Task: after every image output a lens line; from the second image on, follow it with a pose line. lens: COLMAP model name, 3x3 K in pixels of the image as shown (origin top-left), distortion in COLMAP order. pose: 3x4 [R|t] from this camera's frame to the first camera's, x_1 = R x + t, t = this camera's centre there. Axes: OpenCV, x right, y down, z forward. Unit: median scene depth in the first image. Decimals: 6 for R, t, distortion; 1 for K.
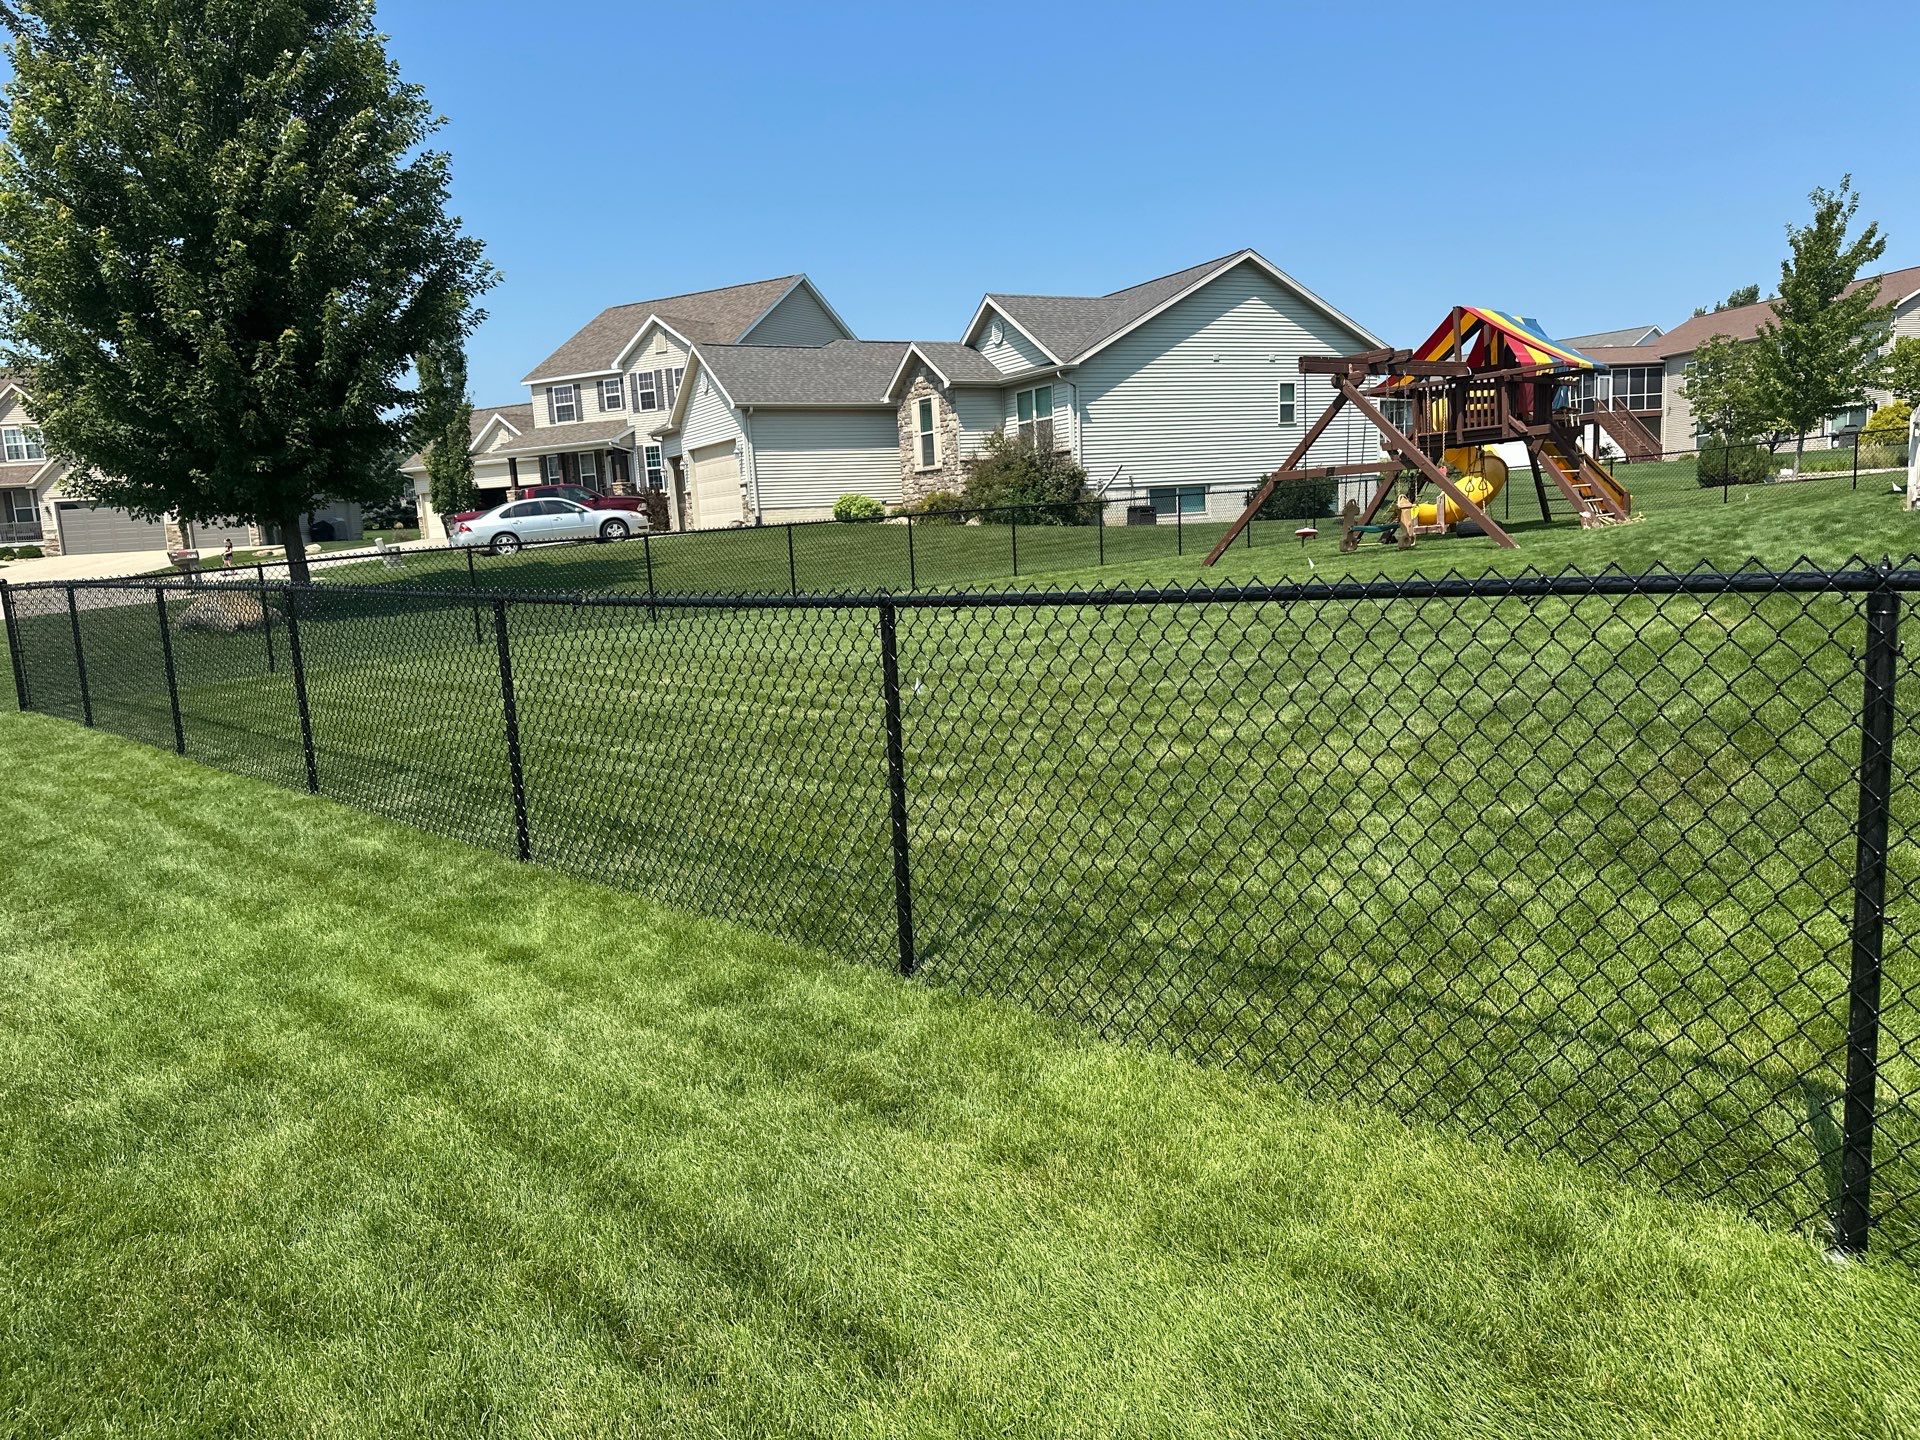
lens RADIAL K [[1362.8, 0, 967.1], [0, 1362.8, 738.0], [0, 0, 1]] dist [0.023883, -0.031610]
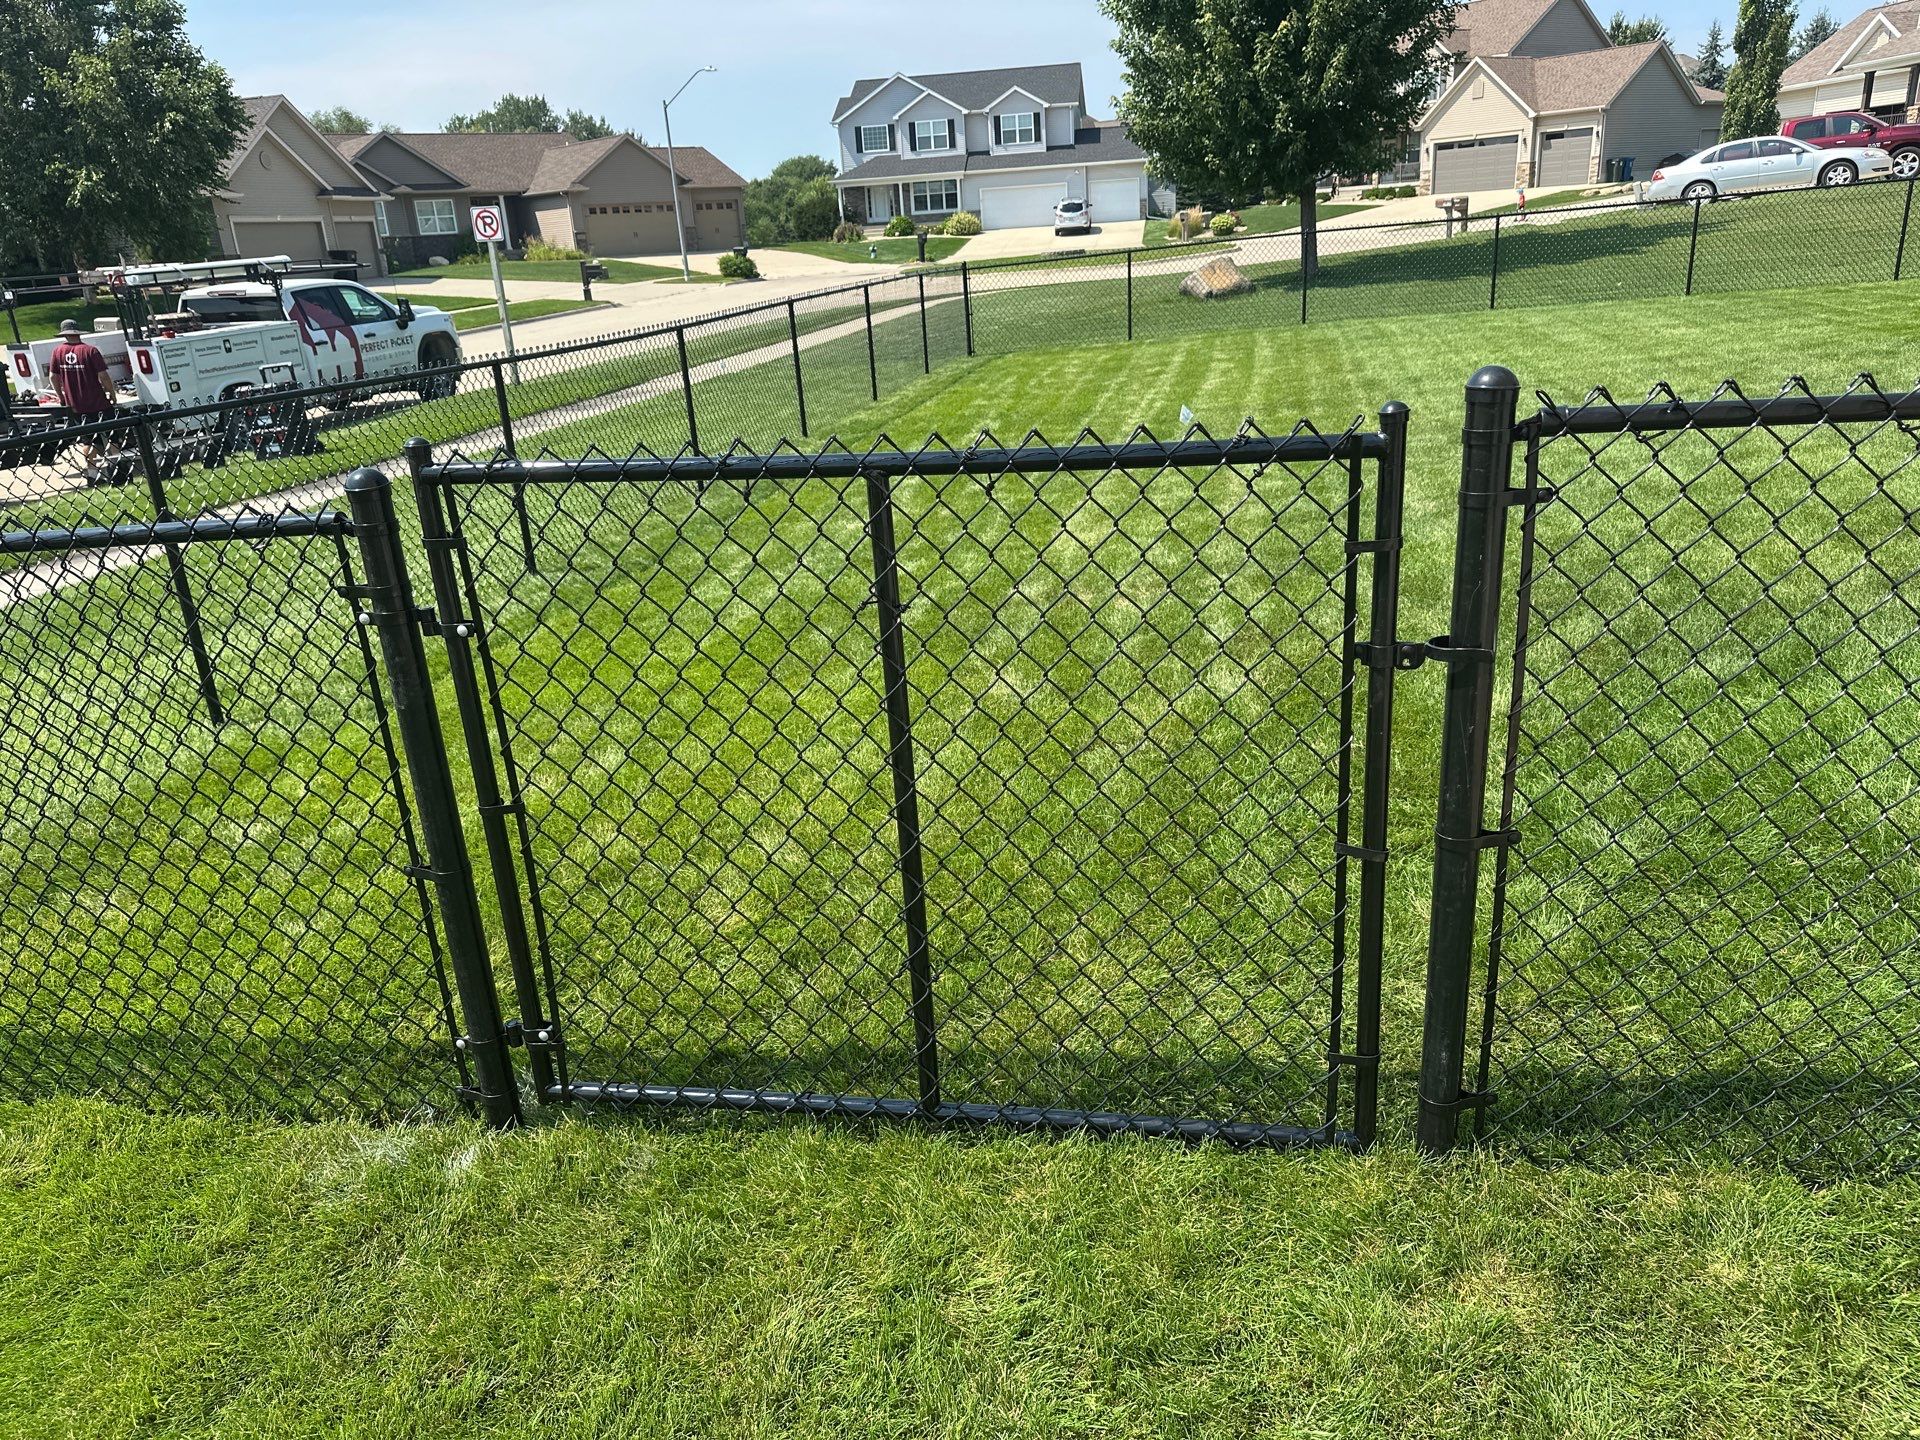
lens RADIAL K [[1362.8, 0, 973.1], [0, 1362.8, 741.8], [0, 0, 1]] dist [0.023883, -0.031610]
pose [[0.561094, 0.302860, -0.770357, 0.210124], [-0.094333, 0.947994, 0.303988, -0.026790], [0.822359, -0.097895, 0.560483, 0.050765]]
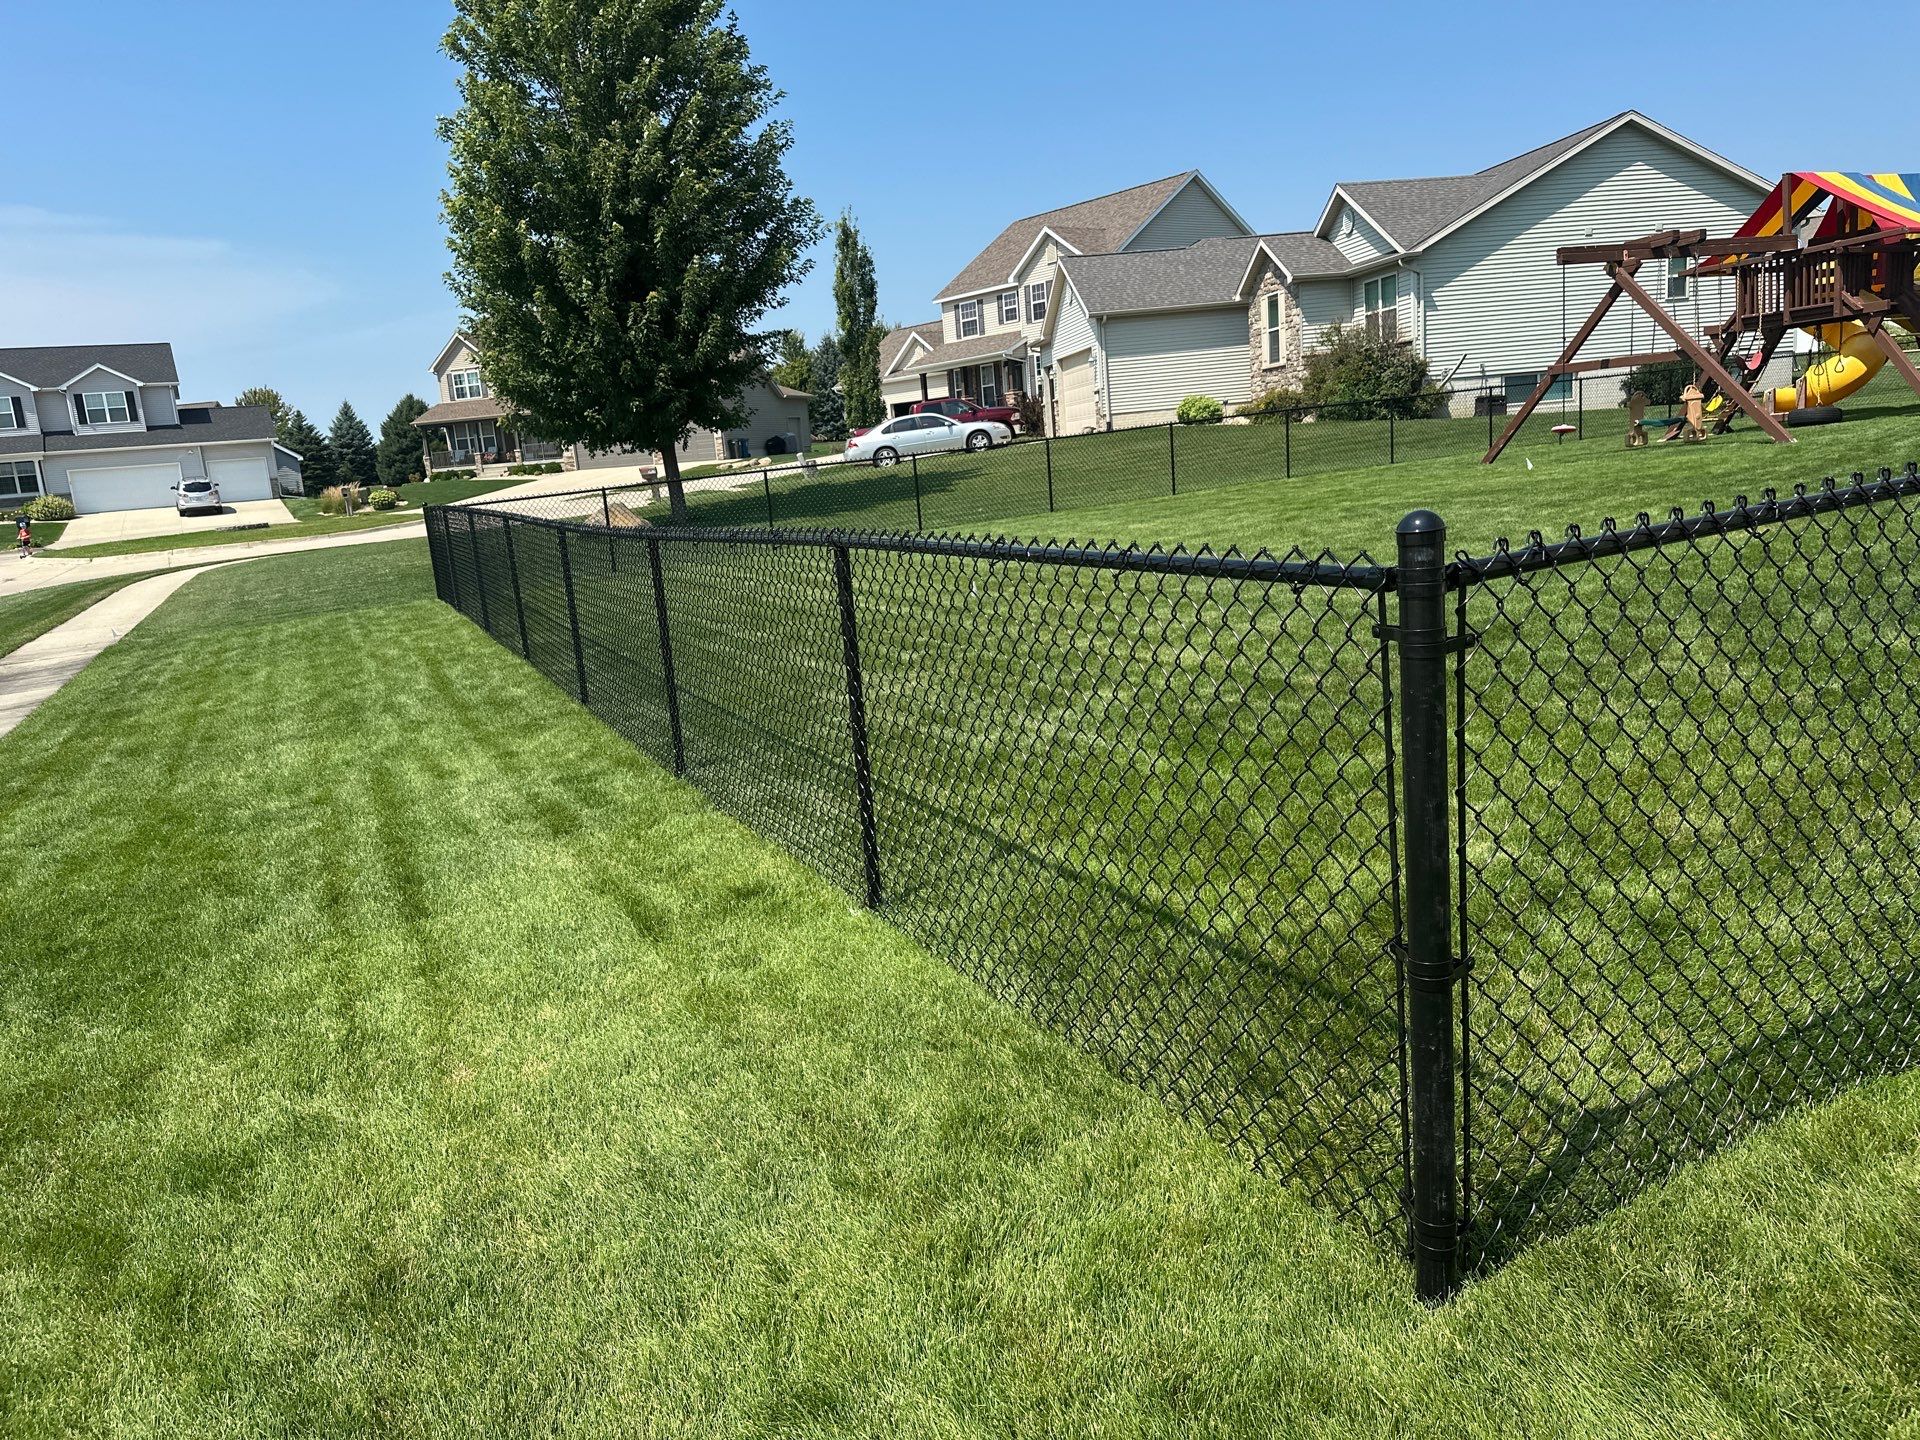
lens RADIAL K [[1351.4, 0, 951.7], [0, 1351.4, 718.1], [0, 0, 1]] dist [0.055444, -0.071970]
pose [[0.942899, 0.037147, -0.331000, 0.092275], [-0.016307, 0.997718, 0.065520, -0.000115], [0.332679, -0.056381, 0.941353, -0.043621]]
